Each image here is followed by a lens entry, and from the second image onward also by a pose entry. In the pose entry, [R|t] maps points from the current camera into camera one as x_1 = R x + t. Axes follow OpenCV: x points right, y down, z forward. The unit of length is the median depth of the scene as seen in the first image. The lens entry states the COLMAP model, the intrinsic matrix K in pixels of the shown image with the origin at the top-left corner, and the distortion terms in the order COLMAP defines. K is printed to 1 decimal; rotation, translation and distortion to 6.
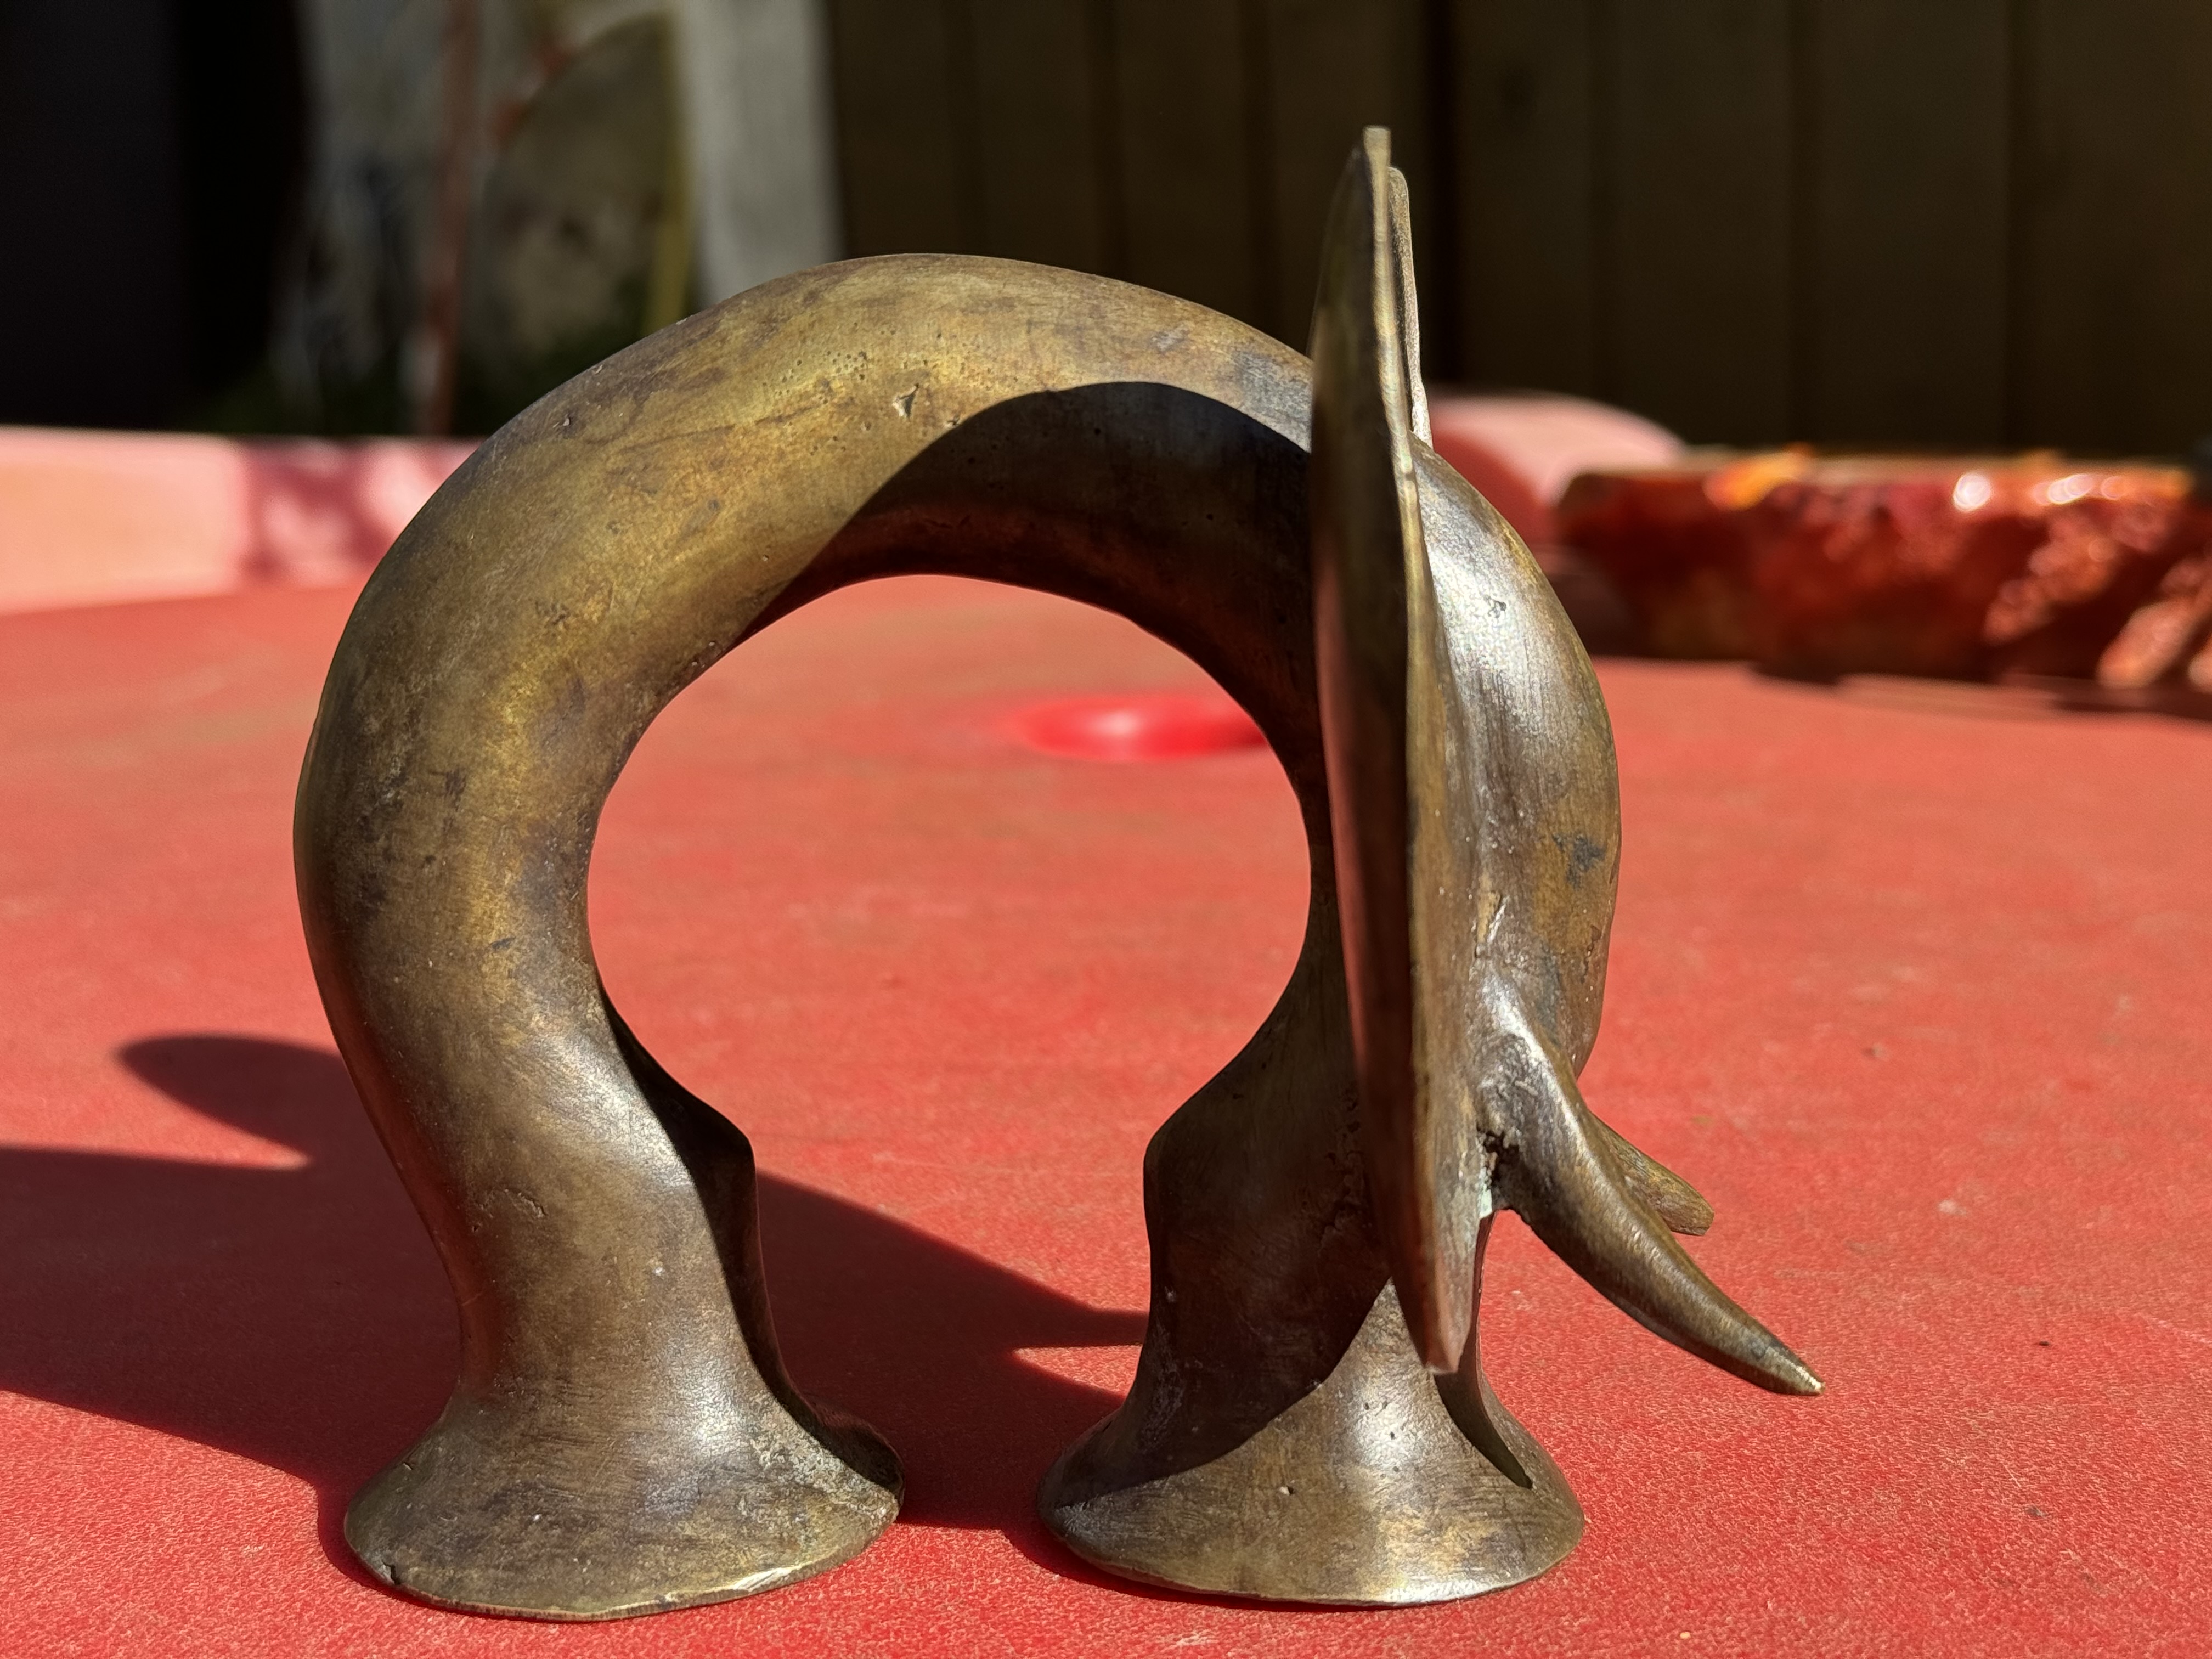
lens RADIAL K [[3093.3, 0, 1105.9], [0, 3093.3, 828.8], [0, 0, 1]] dist [0.042903, 0.000000]
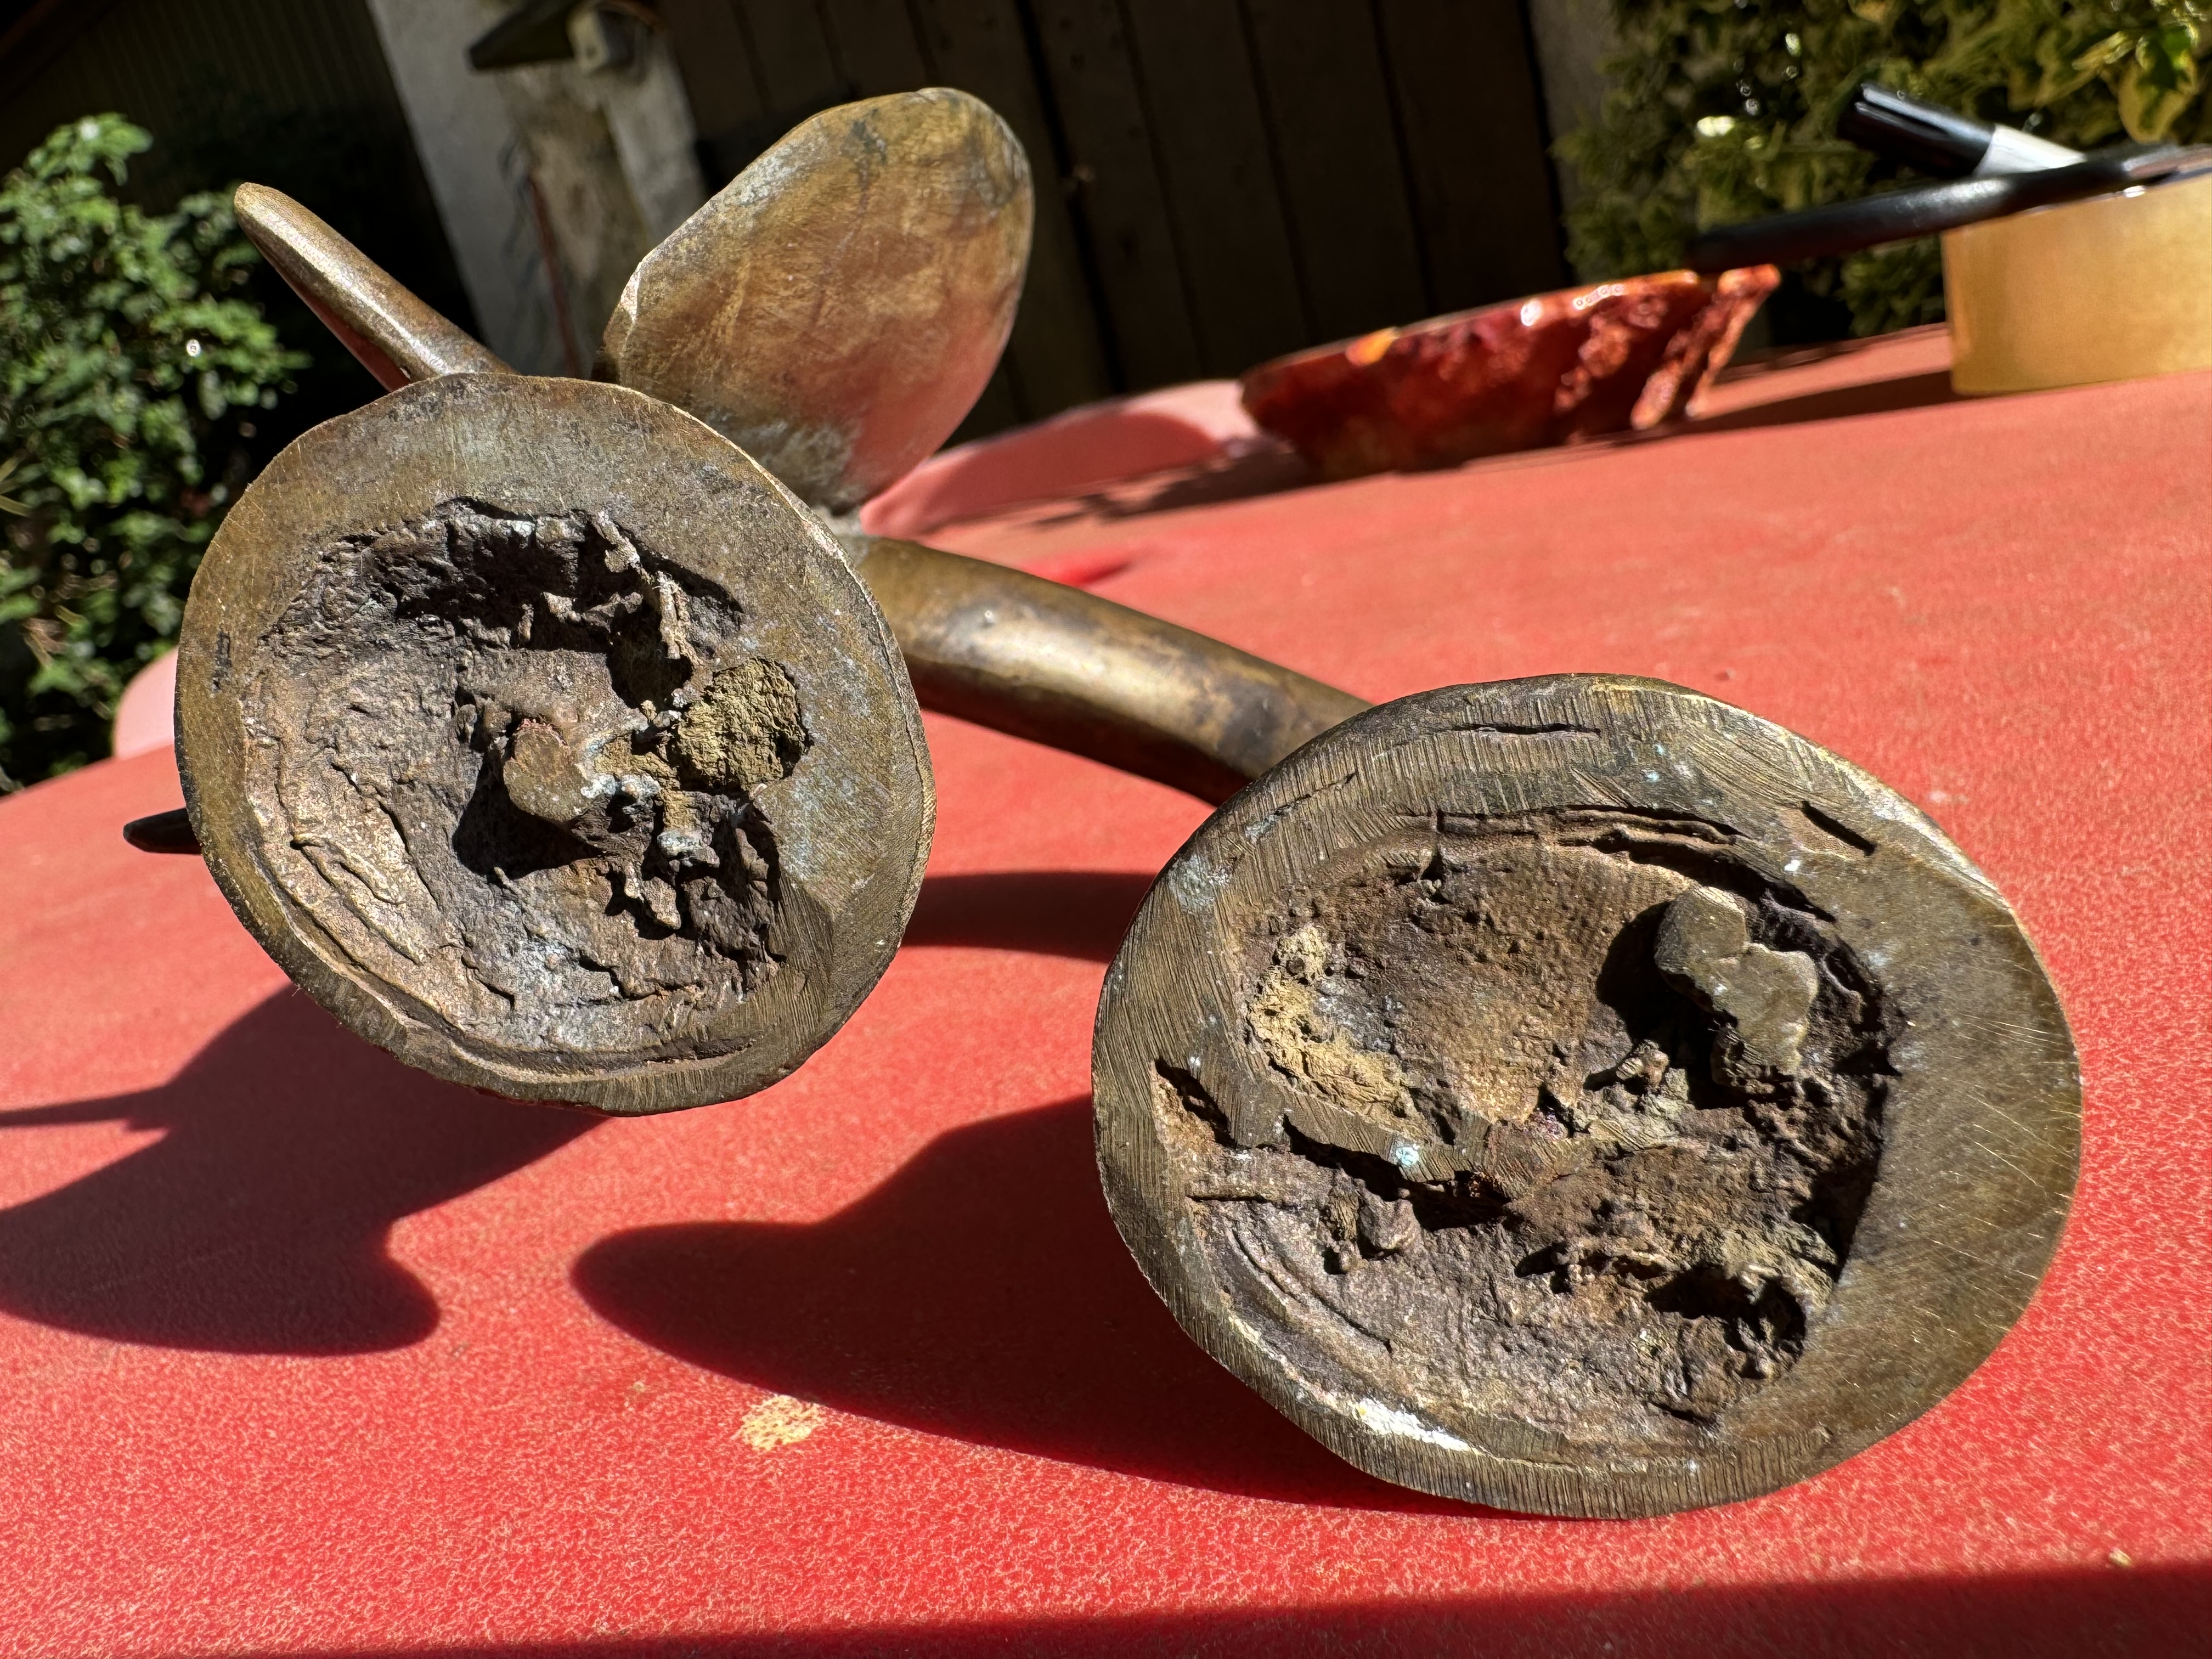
lens RADIAL K [[1546.2, 0, 1107.4], [0, 1546.2, 828.0], [0, 0, 1]] dist [0.001684, 0.000286]
pose [[0.974573, -0.218952, 0.047630, -0.002928], [0.213691, 0.972131, 0.096425, 0.013984], [-0.067415, -0.083796, 0.994200, 0.265834]]
